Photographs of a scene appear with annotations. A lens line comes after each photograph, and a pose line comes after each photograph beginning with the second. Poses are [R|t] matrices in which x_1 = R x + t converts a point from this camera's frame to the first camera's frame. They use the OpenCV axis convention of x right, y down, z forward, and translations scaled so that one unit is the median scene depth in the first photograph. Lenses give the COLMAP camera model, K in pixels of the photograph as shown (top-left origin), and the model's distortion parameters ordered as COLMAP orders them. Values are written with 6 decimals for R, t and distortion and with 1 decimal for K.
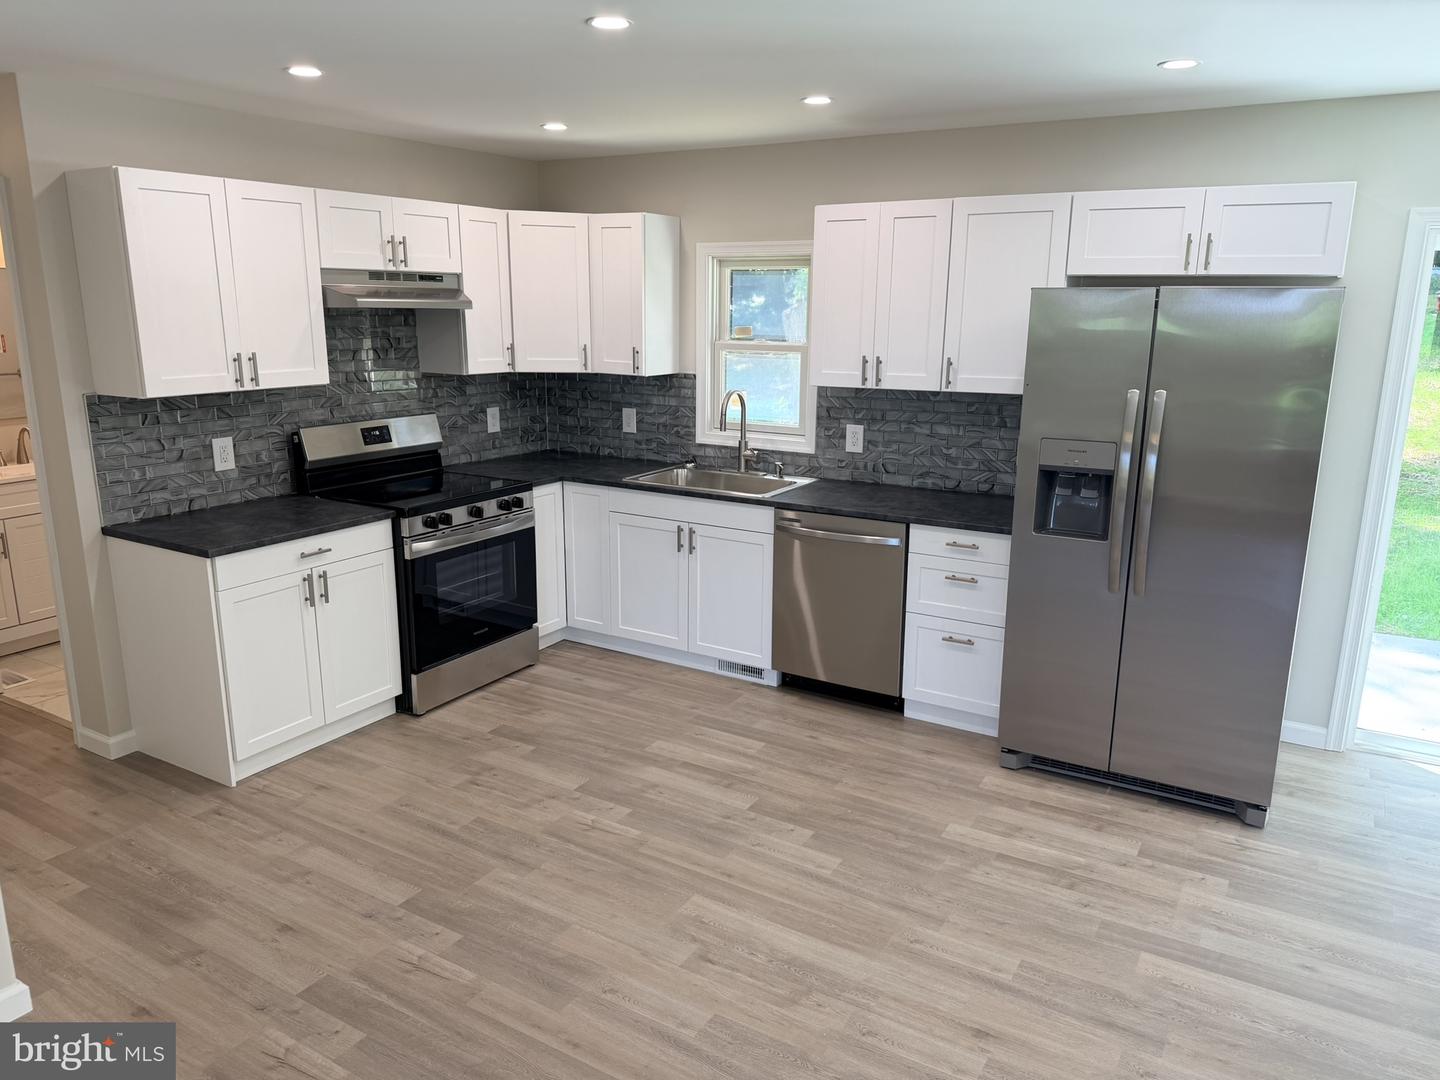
lens RADIAL K [[1012.7, 0, 728.6], [0, 1012.7, 537.4], [0, 0, 1]] dist [0.047238, -0.055271]
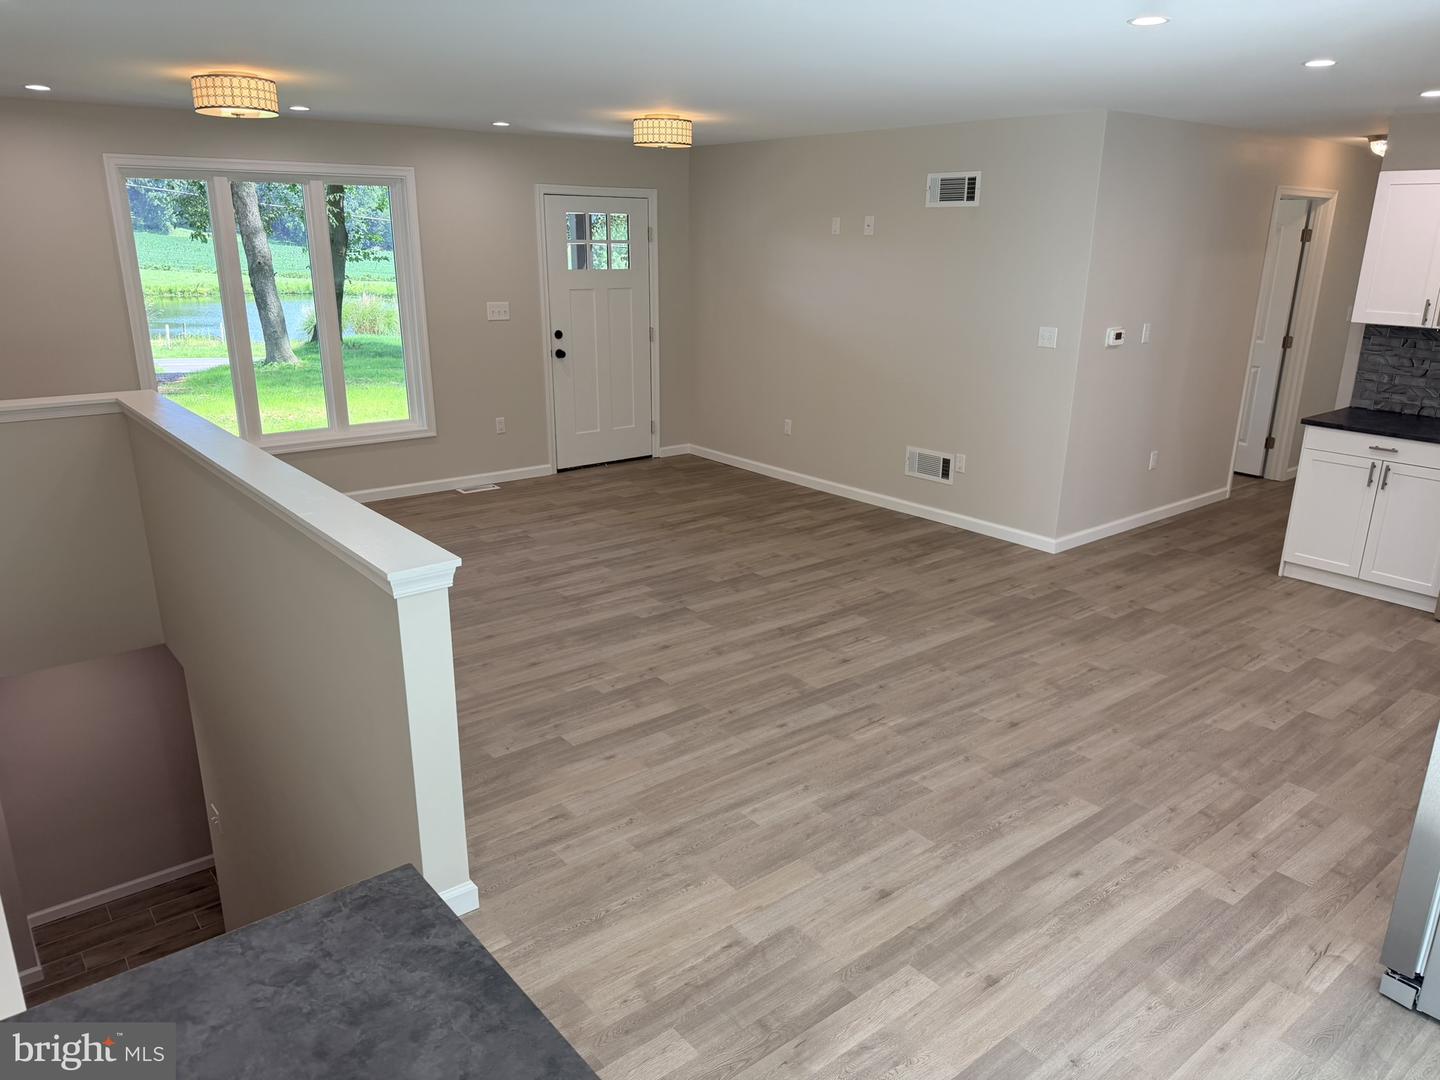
lens RADIAL K [[1012.7, 0, 722.7], [0, 1012.7, 540.6], [0, 0, 1]] dist [0.047238, -0.055271]
pose [[-0.340604, 0.263207, -0.902613, 1.461737], [-0.231300, 0.907055, 0.351784, -0.189633], [0.911312, 0.328593, -0.248066, 0.735459]]
